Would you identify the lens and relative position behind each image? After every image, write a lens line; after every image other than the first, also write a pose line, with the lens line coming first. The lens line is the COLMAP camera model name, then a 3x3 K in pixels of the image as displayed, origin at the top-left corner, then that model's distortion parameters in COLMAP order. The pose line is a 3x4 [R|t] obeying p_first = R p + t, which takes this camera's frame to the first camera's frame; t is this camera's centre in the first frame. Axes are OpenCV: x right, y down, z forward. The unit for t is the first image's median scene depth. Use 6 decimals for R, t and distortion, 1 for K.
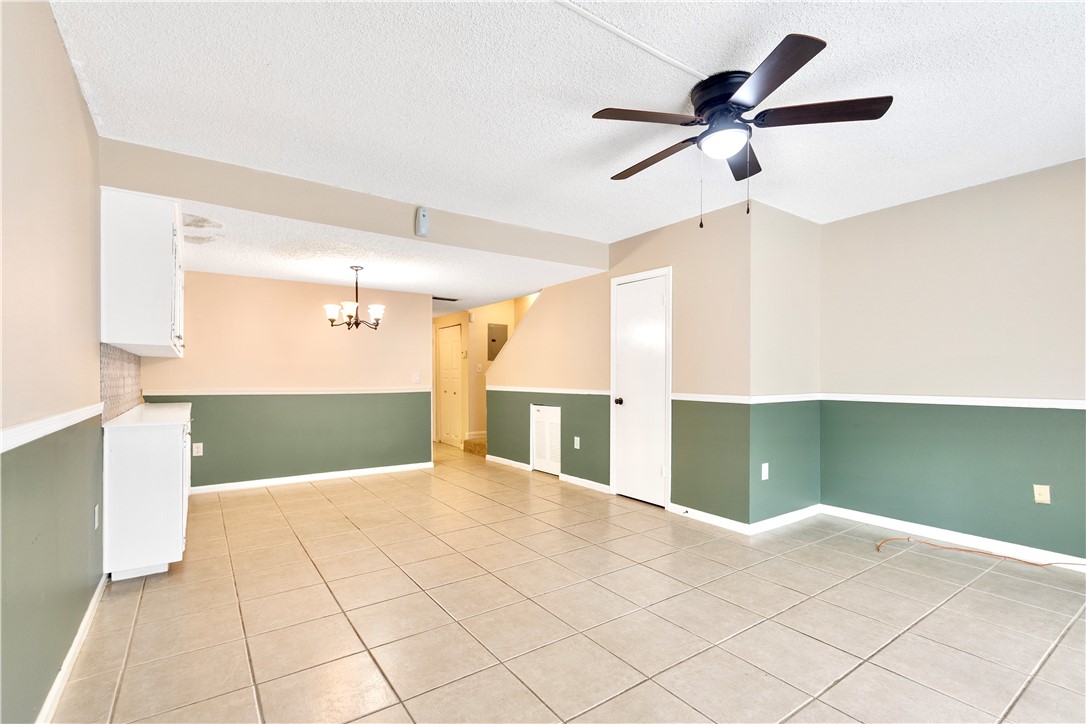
lens RADIAL K [[486.4, 0, 531.8], [0, 486.4, 376.3], [0, 0, 1]] dist [0.009295, -0.003900]
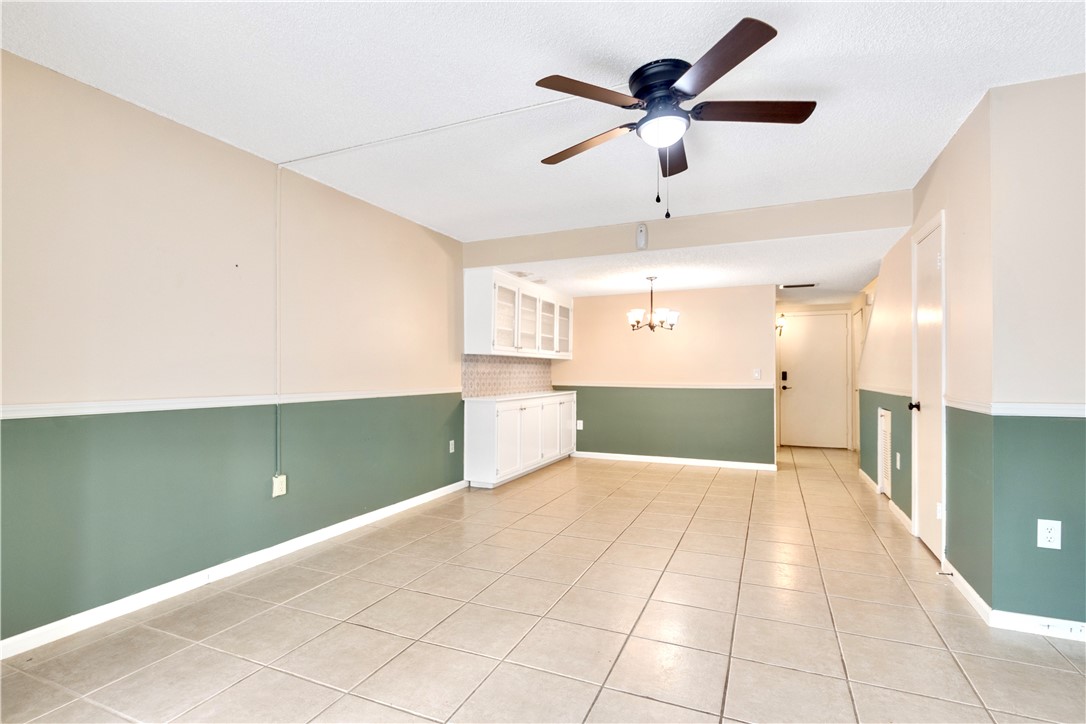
lens RADIAL K [[525.9, 0, 533.2], [0, 525.9, 364.1], [0, 0, 1]] dist [0.008337, -0.001058]
pose [[0.523264, -0.015060, -0.852038, 0.535835], [0.000885, 0.999853, -0.017129, 0.002275], [0.852170, 0.008209, 0.523200, 0.109999]]
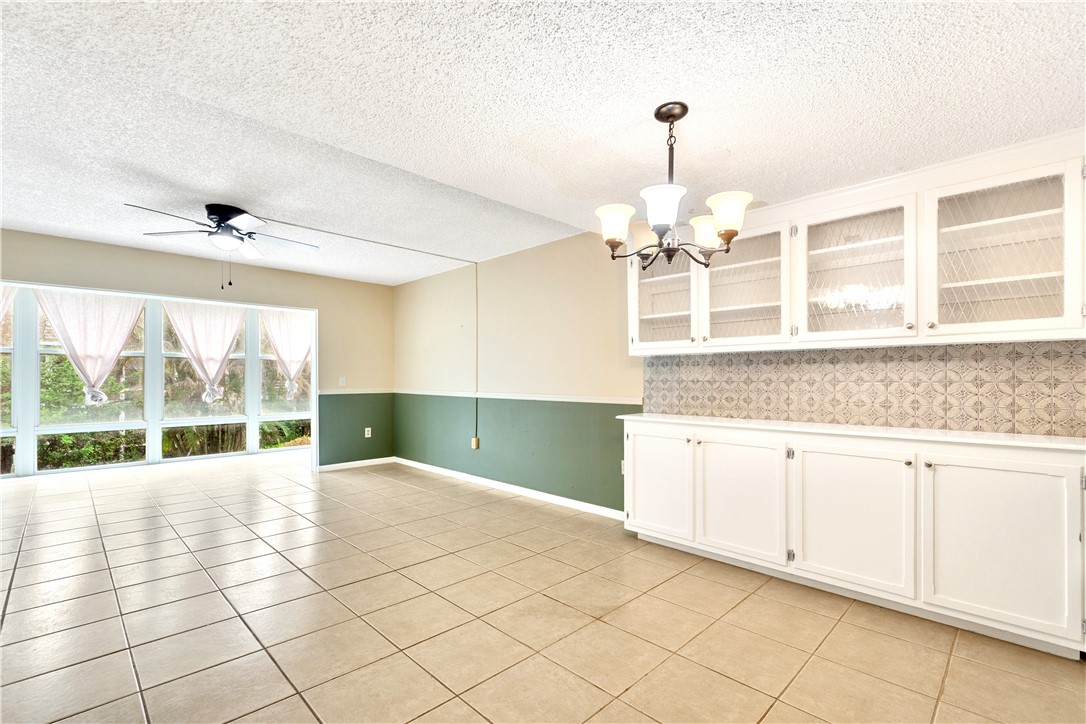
lens RADIAL K [[486.4, 0, 545.0], [0, 486.4, 371.8], [0, 0, 1]] dist [0.009295, -0.003900]
pose [[-0.982698, -0.010909, -0.184895, -0.182378], [-0.007392, 0.999779, -0.019698, 0.003865], [0.185069, -0.017990, -0.982561, 1.344845]]
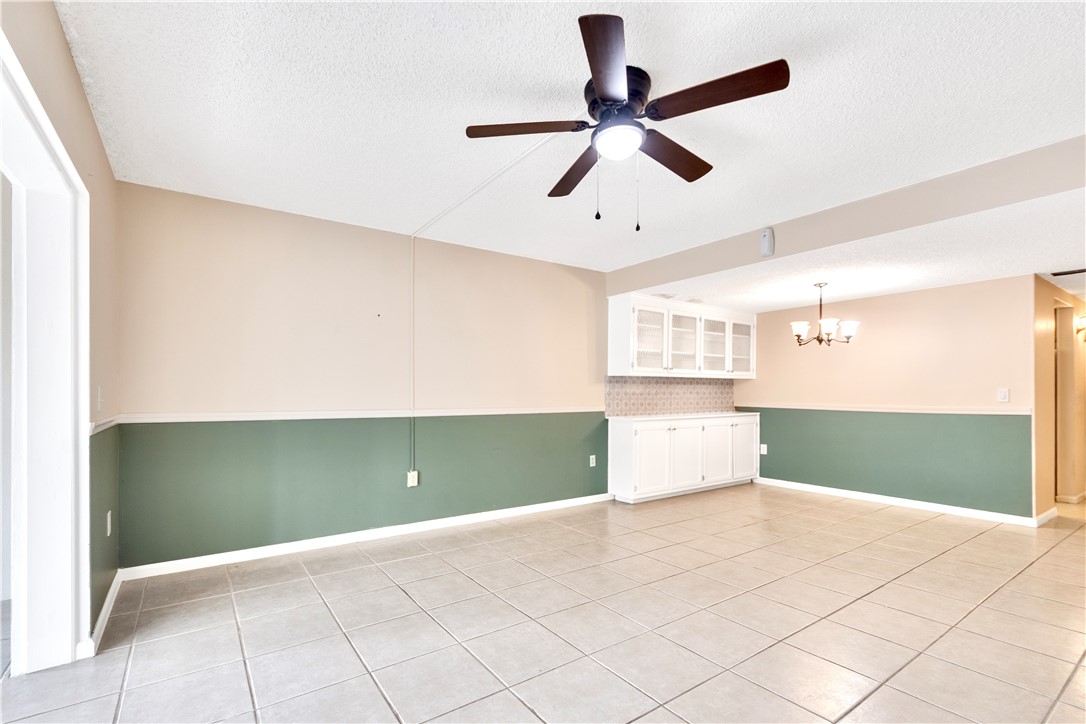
lens RADIAL K [[486.4, 0, 530.9], [0, 486.4, 387.2], [0, 0, 1]] dist [0.009295, -0.003900]
pose [[0.010335, -0.012953, -0.999863, 0.617575], [0.000137, 0.999916, -0.012952, 0.001814], [0.999947, -0.000003, 0.010336, 0.384257]]
